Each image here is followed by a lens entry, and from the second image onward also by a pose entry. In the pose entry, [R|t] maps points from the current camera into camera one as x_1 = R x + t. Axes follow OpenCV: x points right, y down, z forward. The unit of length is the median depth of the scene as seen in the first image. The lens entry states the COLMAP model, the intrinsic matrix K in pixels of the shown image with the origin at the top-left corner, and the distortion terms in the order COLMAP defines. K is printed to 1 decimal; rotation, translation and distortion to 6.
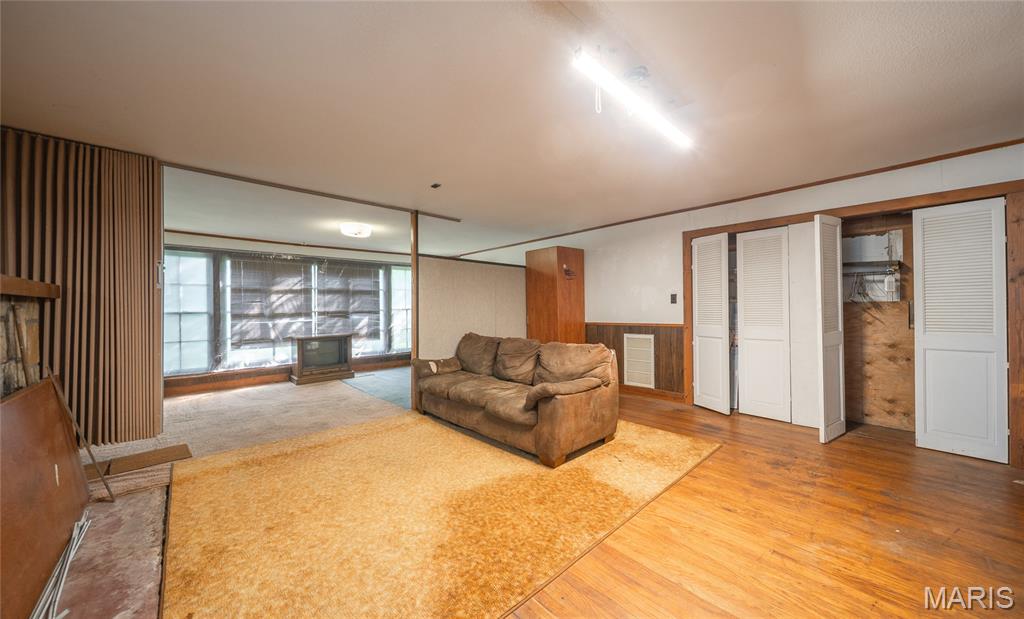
lens RADIAL K [[358.7, 0, 508.0], [0, 358.7, 313.9], [0, 0, 1]] dist [-0.001276, -0.000220]
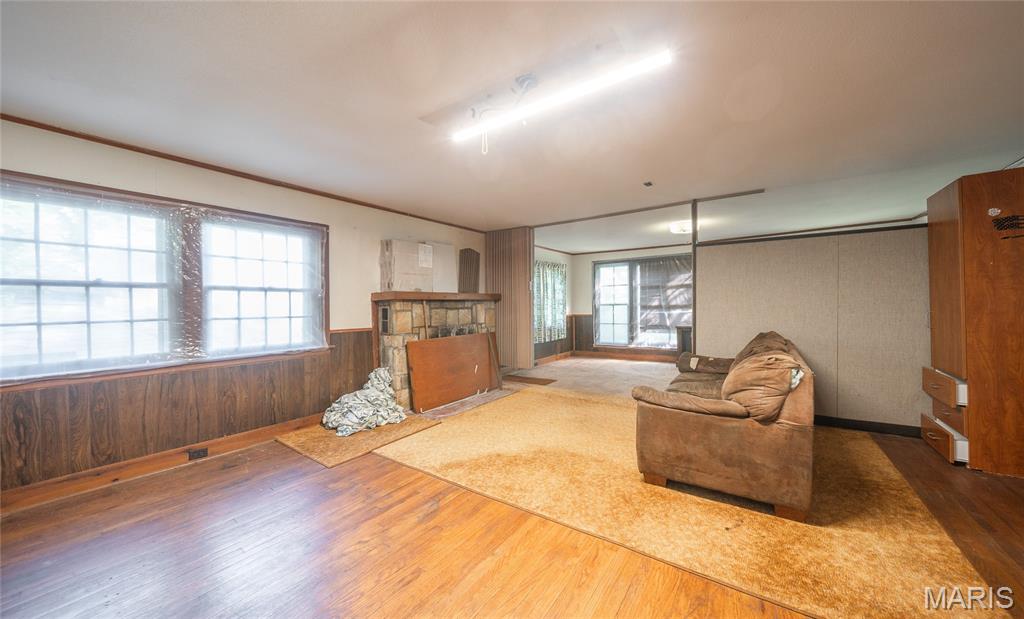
lens RADIAL K [[358.7, 0, 510.1], [0, 358.7, 311.1], [0, 0, 1]] dist [-0.001276, -0.000220]
pose [[0.222012, 0.022320, -0.974788, 0.482288], [-0.001603, 0.999745, 0.022526, -0.008417], [0.975043, -0.003439, 0.221991, 0.249475]]
